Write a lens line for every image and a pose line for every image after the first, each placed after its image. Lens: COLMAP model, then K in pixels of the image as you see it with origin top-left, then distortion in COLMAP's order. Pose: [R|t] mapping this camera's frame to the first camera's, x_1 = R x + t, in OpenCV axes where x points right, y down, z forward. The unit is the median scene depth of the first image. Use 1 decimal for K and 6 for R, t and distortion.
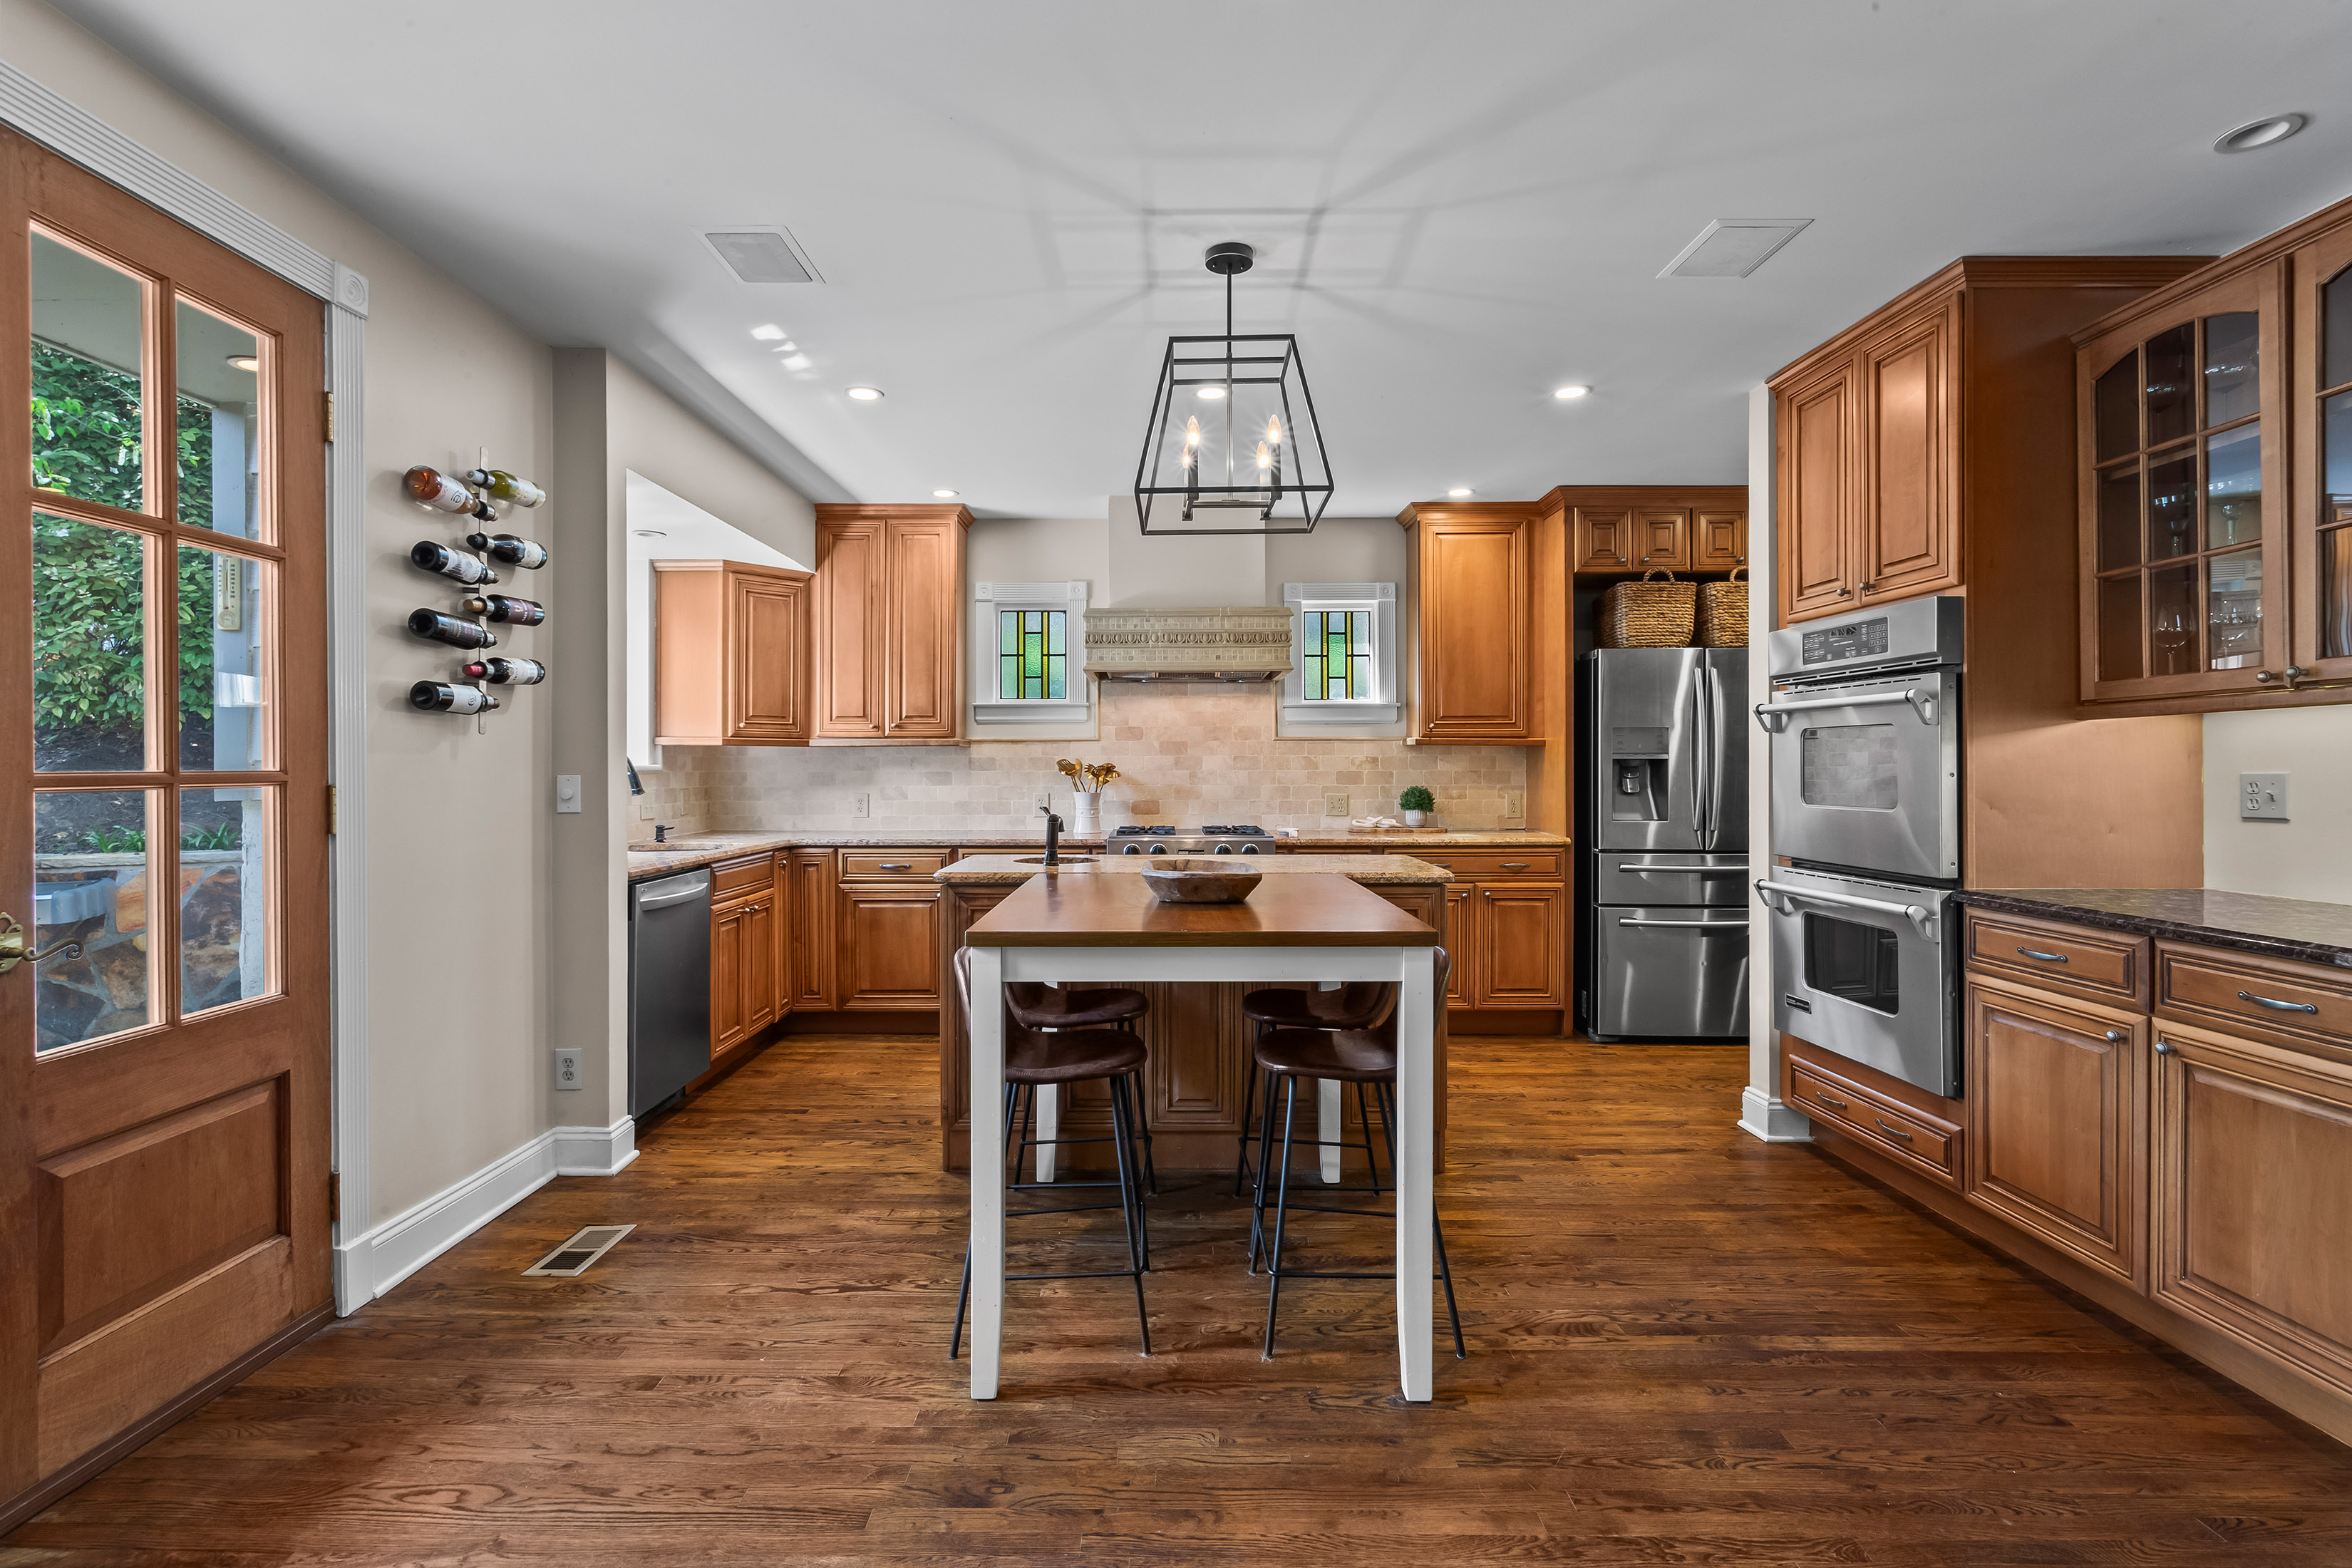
lens RADIAL K [[1112.1, 0, 1166.6], [0, 1112.1, 772.6], [0, 0, 1]] dist [-0.000875, 0.006651]
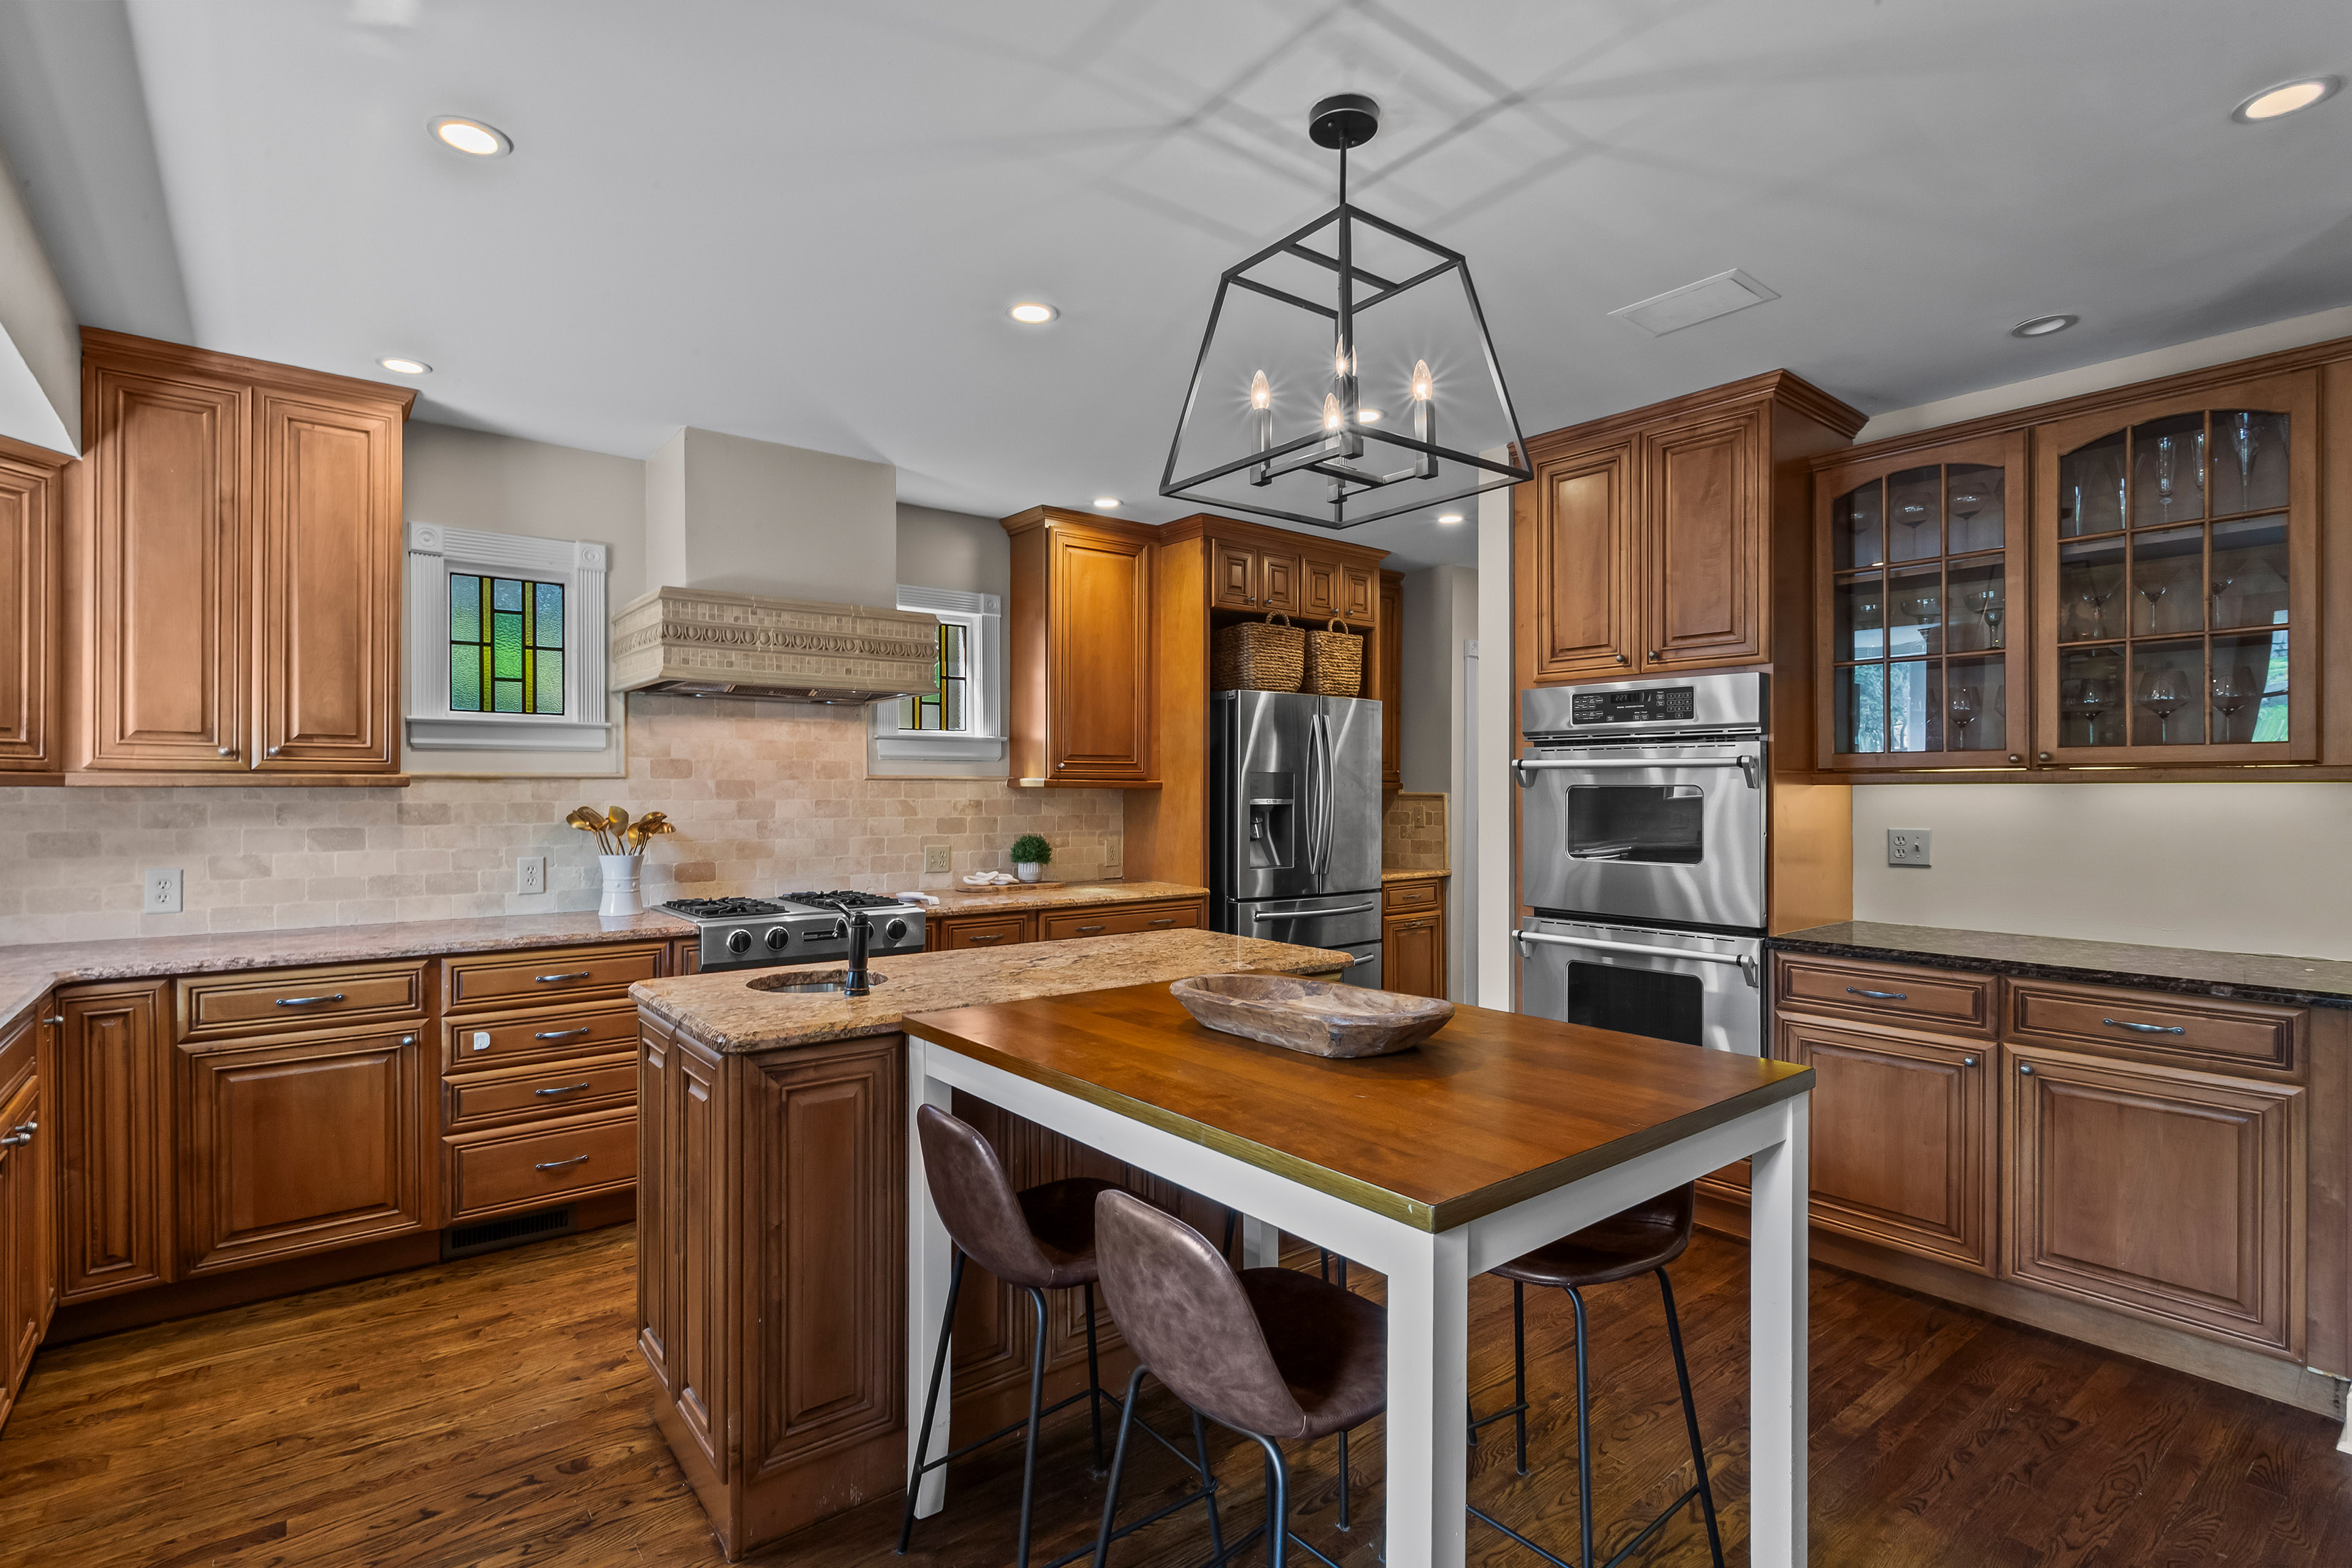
lens RADIAL K [[1118.2, 0, 1170.7], [0, 1118.2, 795.1], [0, 0, 1]] dist [0.000866, 0.001254]
pose [[0.786318, -0.000335, 0.617821, -0.252290], [-0.000073, 1.000000, 0.000635, -0.021059], [-0.617821, -0.000544, 0.786318, 0.278283]]
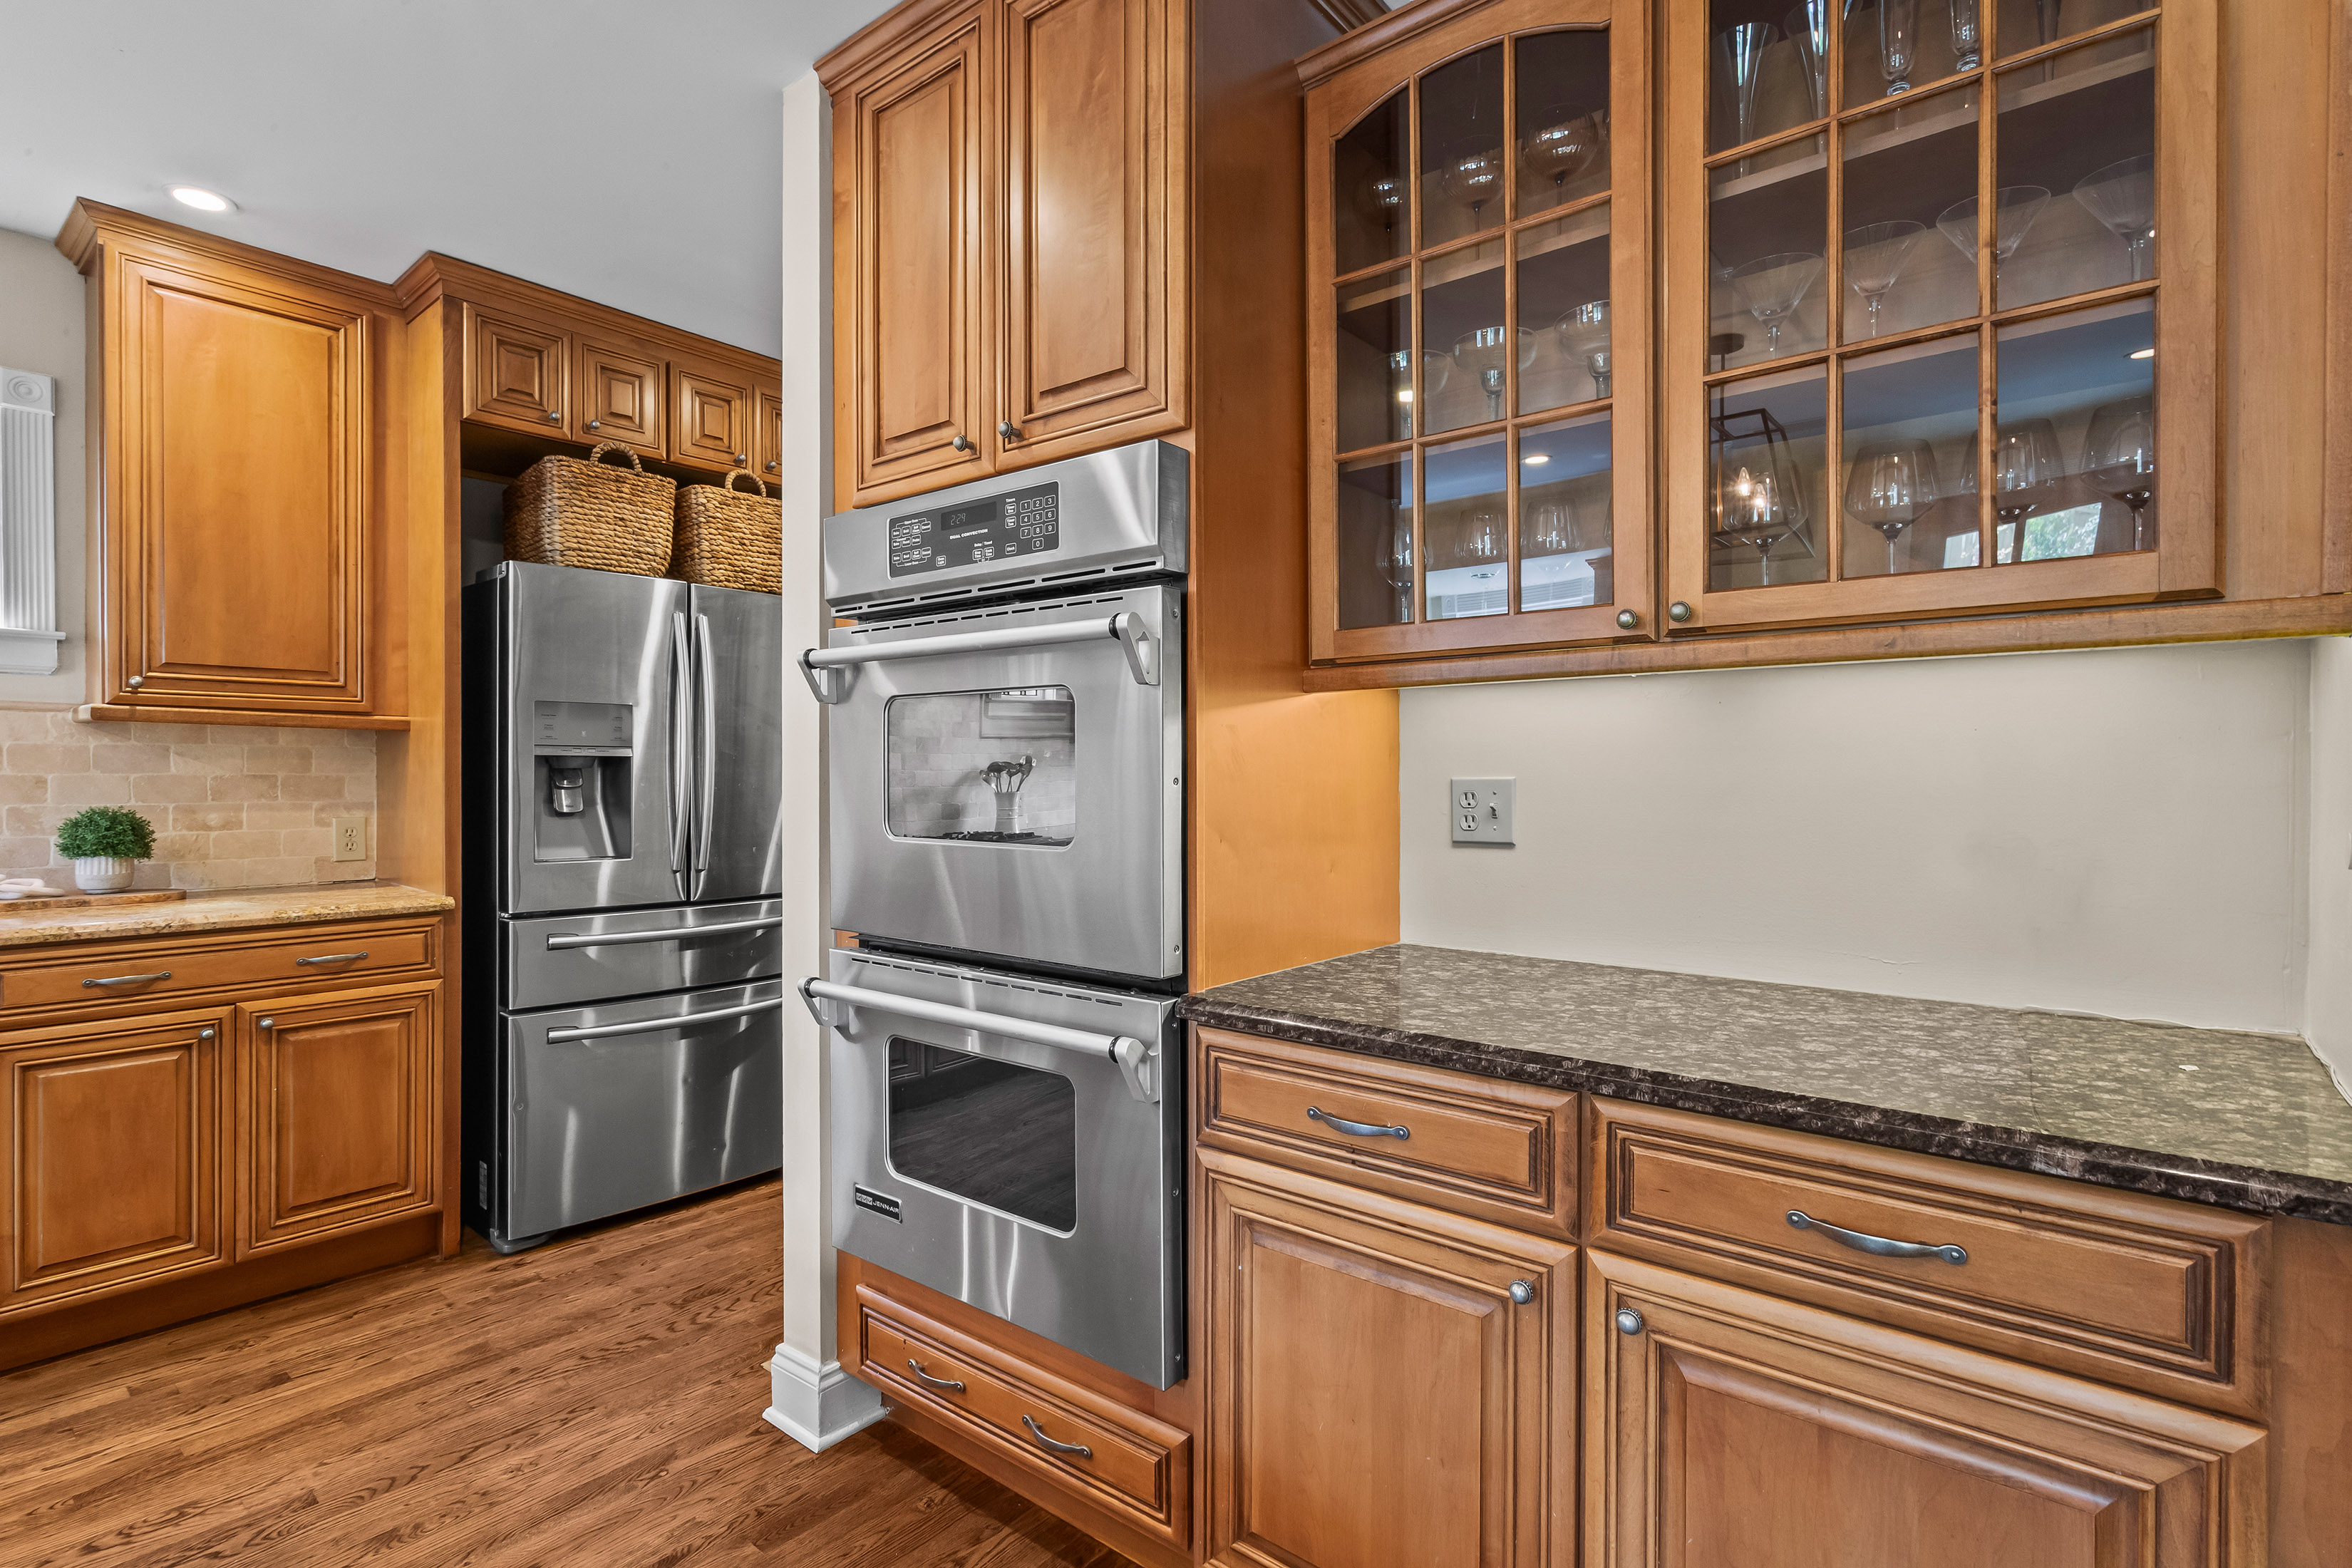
lens RADIAL K [[1143.2, 0, 1169.8], [0, 1143.2, 781.8], [0, 0, 1]] dist [-0.005242, 0.001740]
pose [[0.645508, -0.000383, 0.763753, 0.162092], [-0.000110, 1.000000, 0.000595, 0.001041], [-0.763753, -0.000468, 0.645508, 0.368047]]
